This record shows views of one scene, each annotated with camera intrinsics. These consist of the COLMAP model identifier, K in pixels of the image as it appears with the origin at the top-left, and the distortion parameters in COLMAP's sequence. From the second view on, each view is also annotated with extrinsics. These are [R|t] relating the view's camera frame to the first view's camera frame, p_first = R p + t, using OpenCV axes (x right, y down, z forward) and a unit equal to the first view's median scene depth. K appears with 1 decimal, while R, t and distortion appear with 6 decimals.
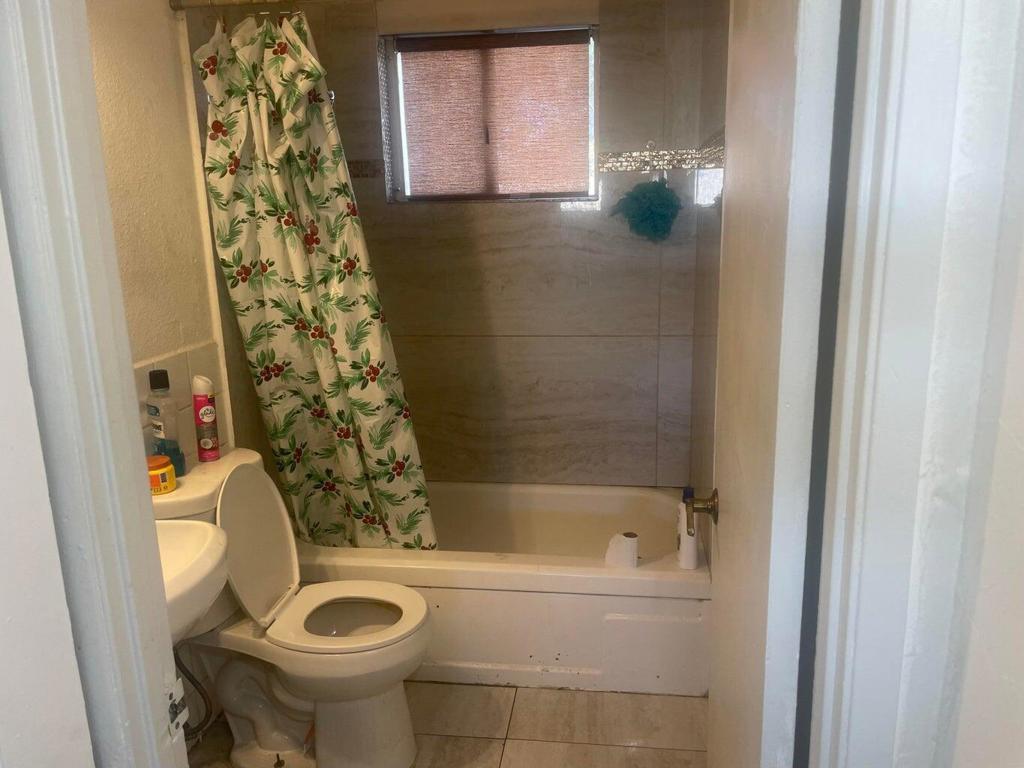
lens RADIAL K [[778.7, 0, 524.8], [0, 778.7, 389.8], [0, 0, 1]] dist [0.090661, -0.130035]
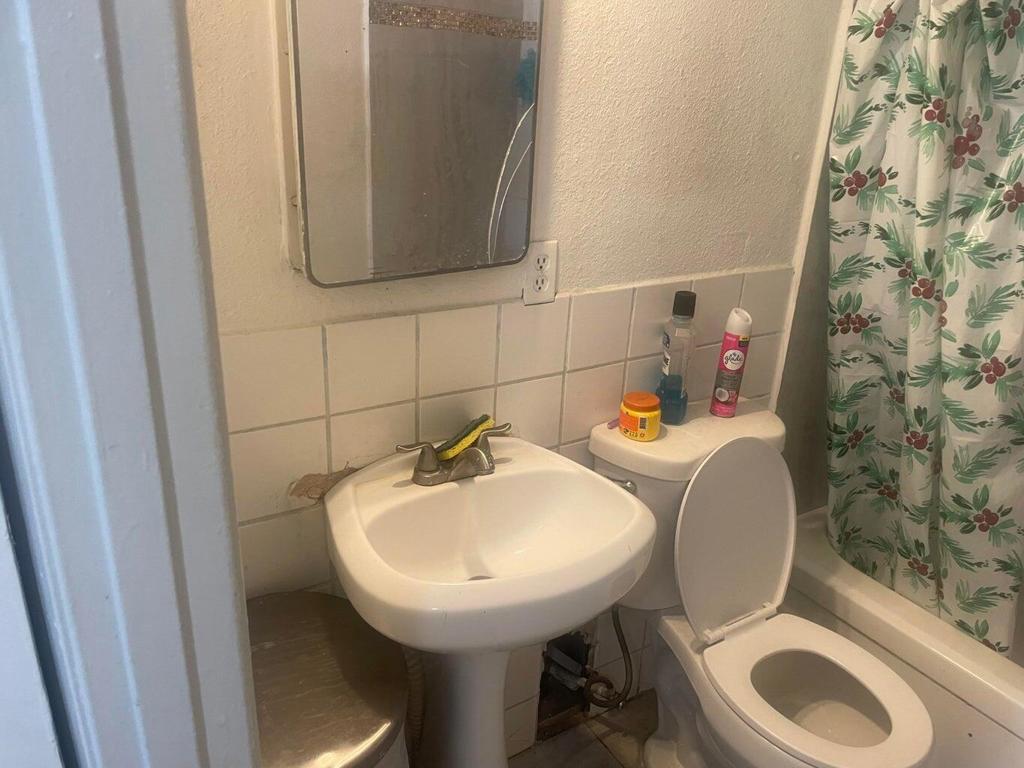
lens RADIAL K [[778.7, 0, 524.8], [0, 778.7, 389.8], [0, 0, 1]] dist [0.090661, -0.130035]
pose [[0.643866, 0.334837, -0.687983, 0.007208], [-0.240196, 0.942161, 0.233750, -0.066437], [0.726459, 0.014747, 0.687051, 0.289432]]
